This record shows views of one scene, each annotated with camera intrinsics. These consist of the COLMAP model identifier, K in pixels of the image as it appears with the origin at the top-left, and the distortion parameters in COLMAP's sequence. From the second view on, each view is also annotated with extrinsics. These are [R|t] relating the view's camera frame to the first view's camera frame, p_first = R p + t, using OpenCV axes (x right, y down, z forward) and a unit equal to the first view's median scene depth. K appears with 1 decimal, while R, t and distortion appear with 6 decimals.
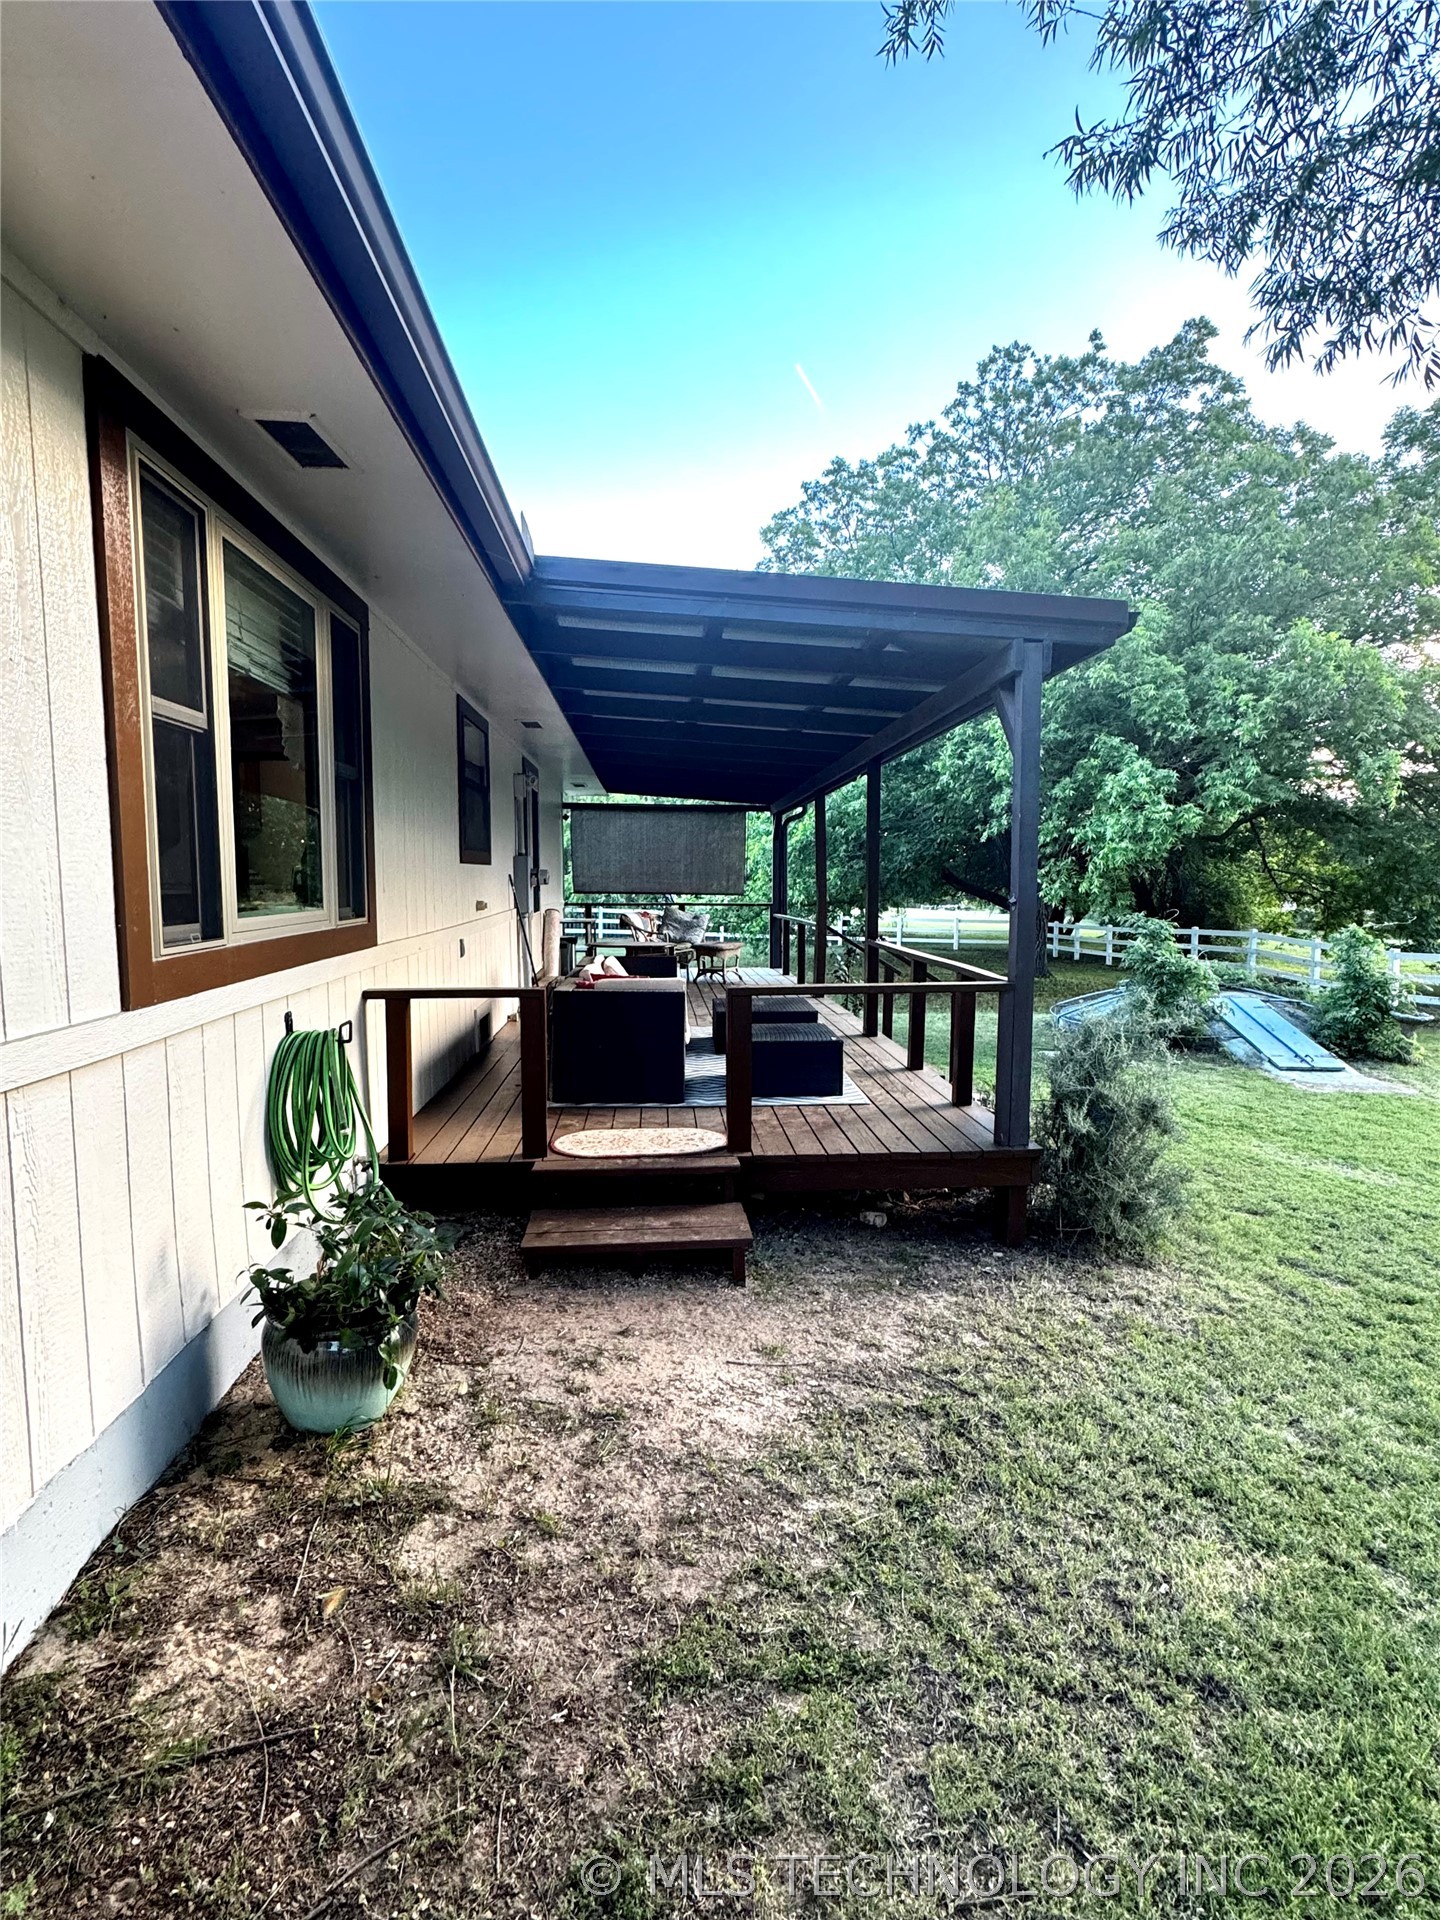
lens RADIAL K [[945.2, 0, 721.0], [0, 945.2, 962.0], [0, 0, 1]] dist [0.016217, -0.000027]
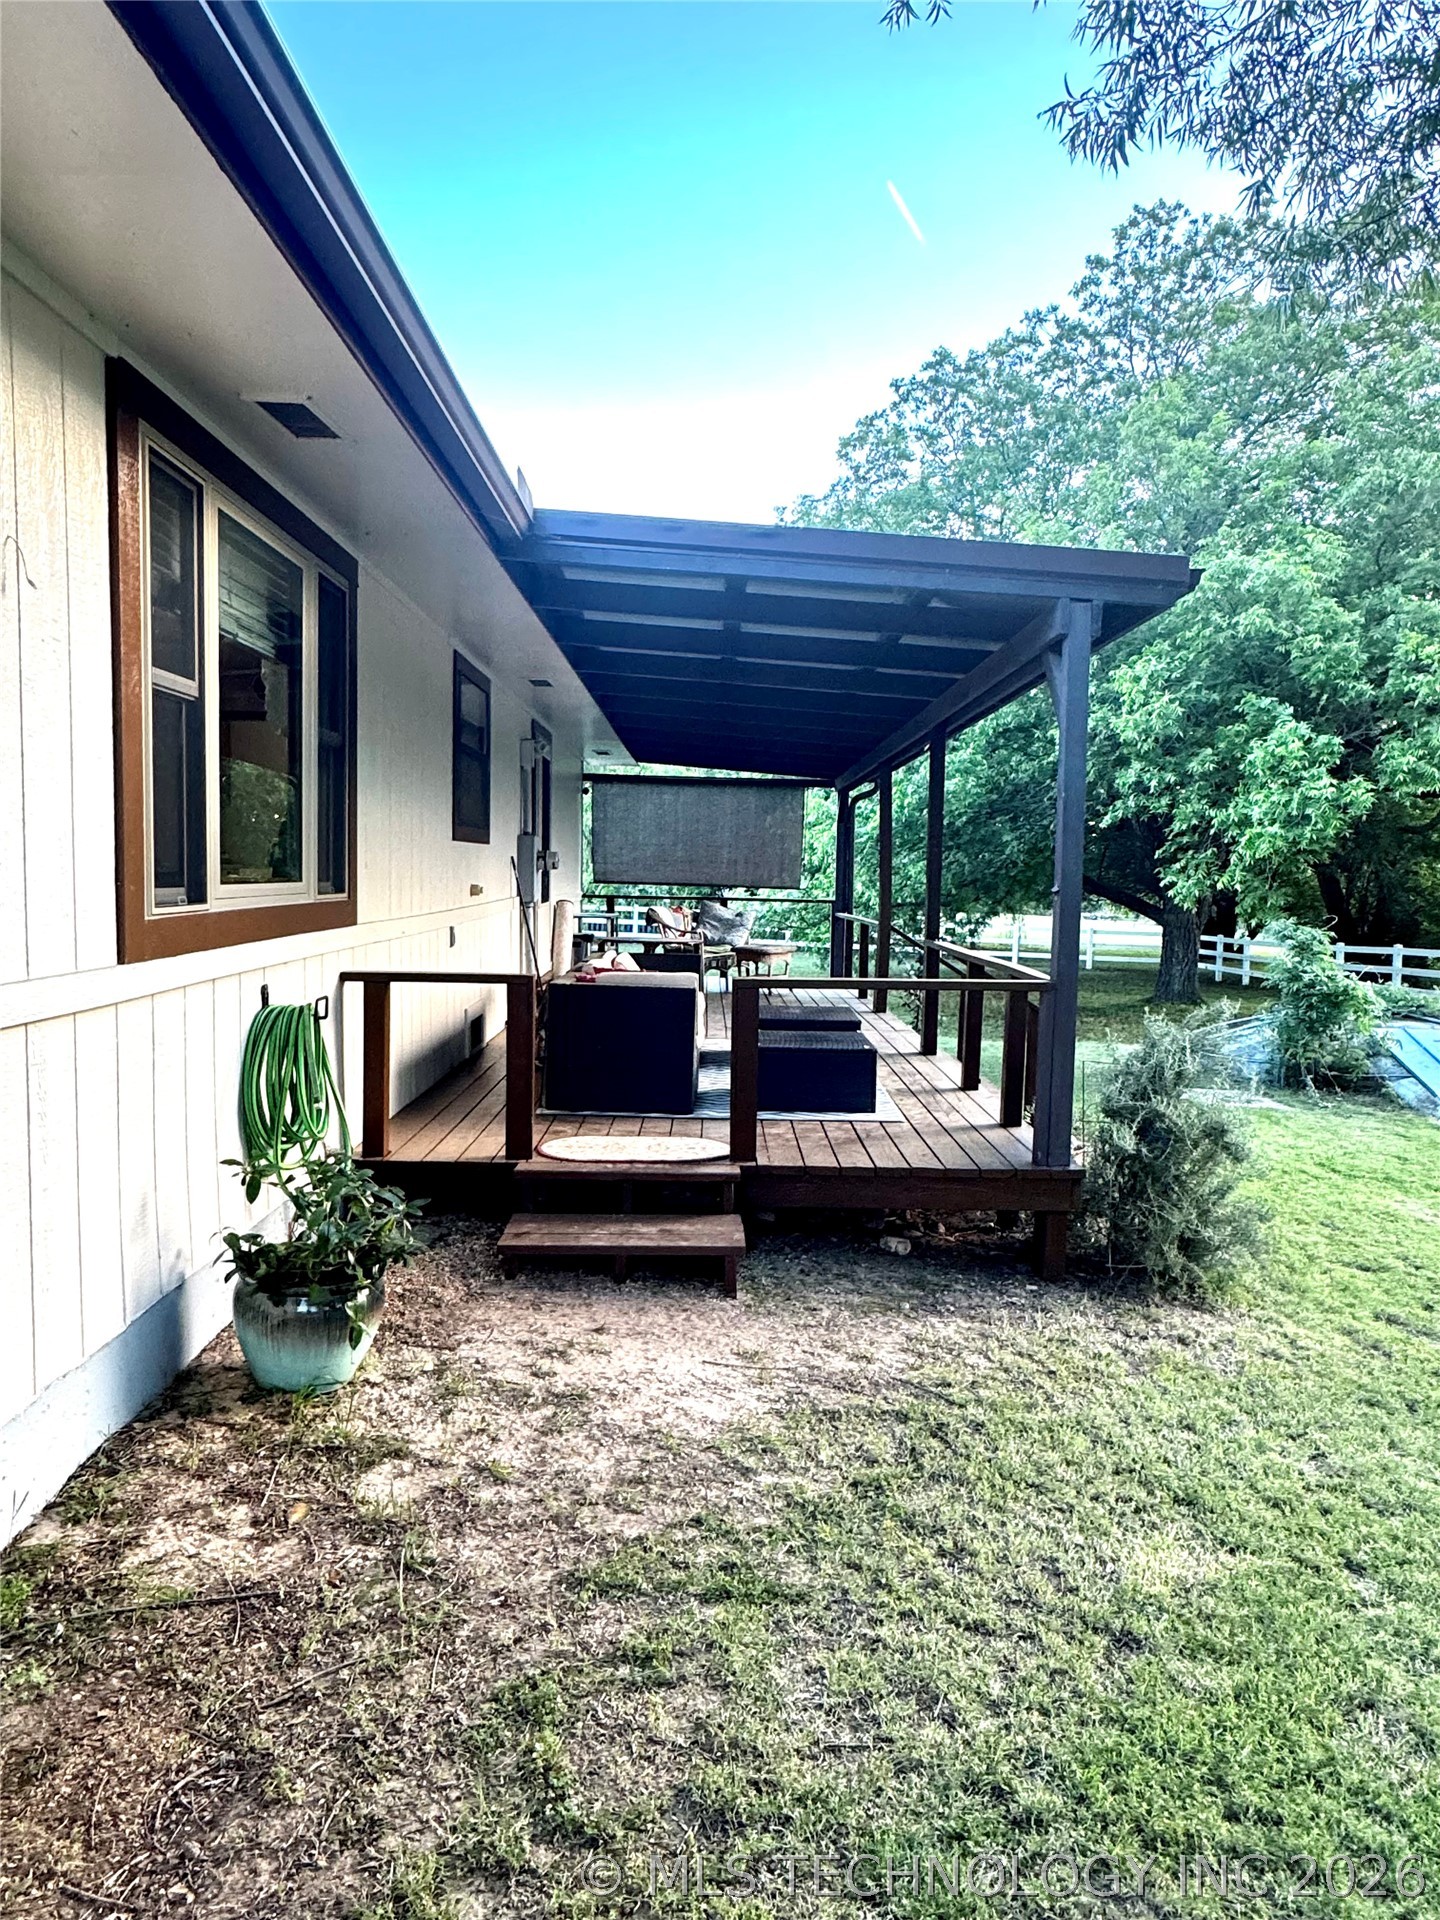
lens RADIAL K [[1235.5, 0, 717.9], [0, 1235.5, 964.1], [0, 0, 1]] dist [0.024672, 0.006914]
pose [[0.997462, 0.023024, -0.067369, 0.082355], [-0.024085, 0.999598, -0.014969, 0.035373], [0.066997, 0.016554, 0.997616, -0.212470]]
